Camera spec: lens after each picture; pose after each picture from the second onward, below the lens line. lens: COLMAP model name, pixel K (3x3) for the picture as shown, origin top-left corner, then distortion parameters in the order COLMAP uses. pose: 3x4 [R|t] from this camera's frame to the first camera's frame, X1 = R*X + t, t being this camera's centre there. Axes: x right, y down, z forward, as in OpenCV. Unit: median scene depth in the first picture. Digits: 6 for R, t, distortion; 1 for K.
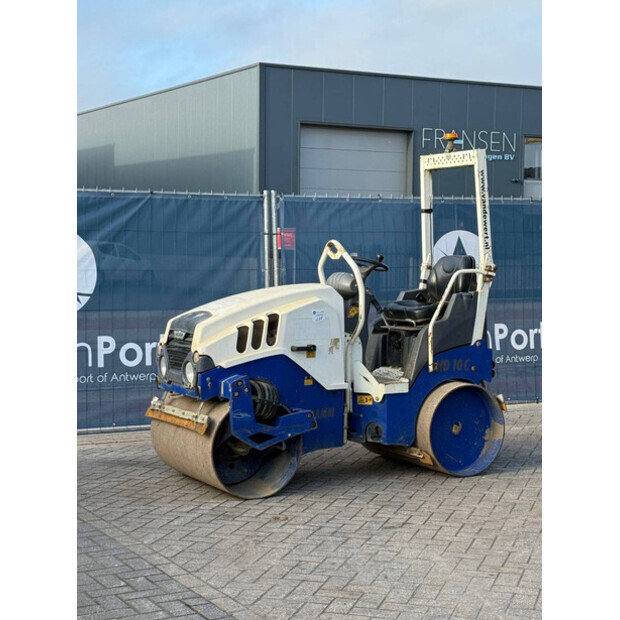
lens RADIAL K [[1213.9, 0, 310.0], [0, 1213.9, 310.0], [0, 0, 1]] dist [0.144744, 0.235145]
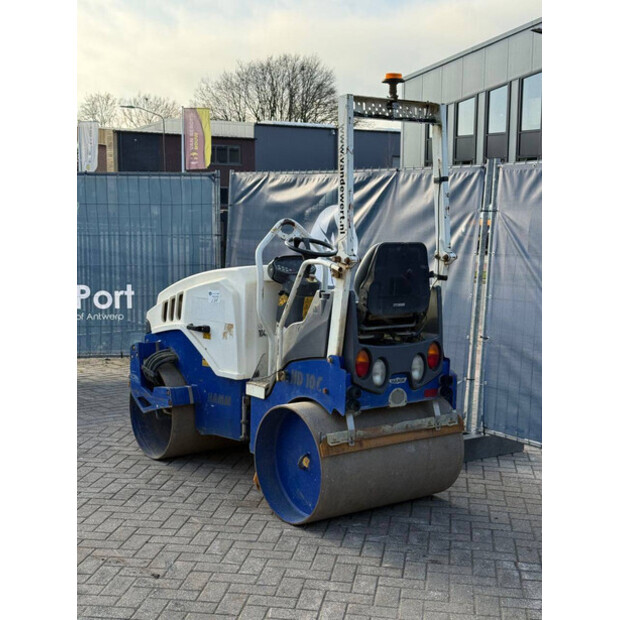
lens RADIAL K [[961.5, 0, 310.0], [0, 961.5, 310.0], [0, 0, 1]] dist [0.185167, 0.034237]
pose [[0.133935, 0.103699, -0.985550, 0.718941], [-0.062906, 0.993394, 0.095975, -0.058976], [0.988992, 0.049142, 0.139573, 0.906158]]
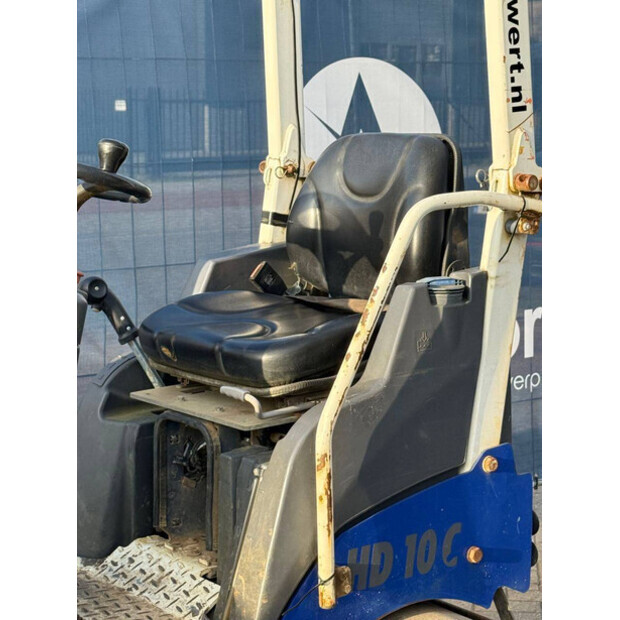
lens RADIAL K [[1407.4, 0, 310.0], [0, 1407.4, 310.0], [0, 0, 1]] dist [0.053402, 0.448873]
pose [[0.987775, -0.028990, 0.153165, 0.051680], [0.014441, 0.995348, 0.095260, -0.037093], [-0.155214, -0.091883, 0.983598, 0.701633]]
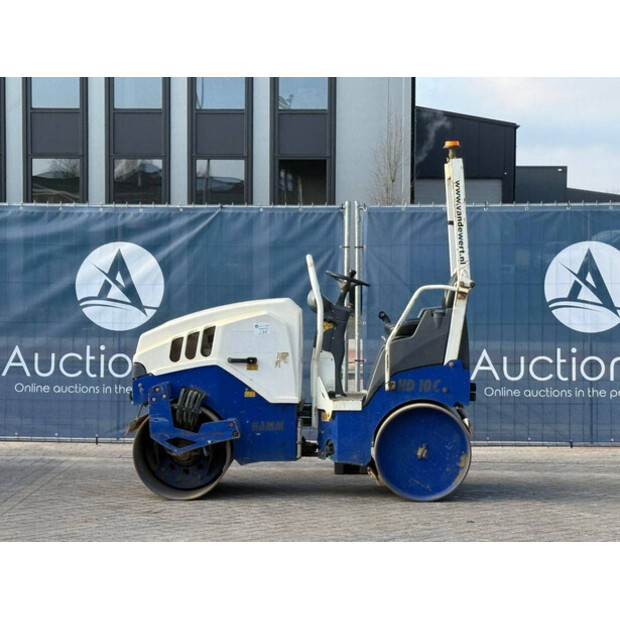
lens RADIAL K [[1876.6, 0, 310.0], [0, 1876.6, 310.0], [0, 0, 1]] dist [0.054661, 0.313454]
pose [[0.857587, 0.013619, -0.514159, 0.794849], [-0.024939, 0.999575, -0.015119, 0.010559], [0.513734, 0.025789, 0.857562, -0.307448]]
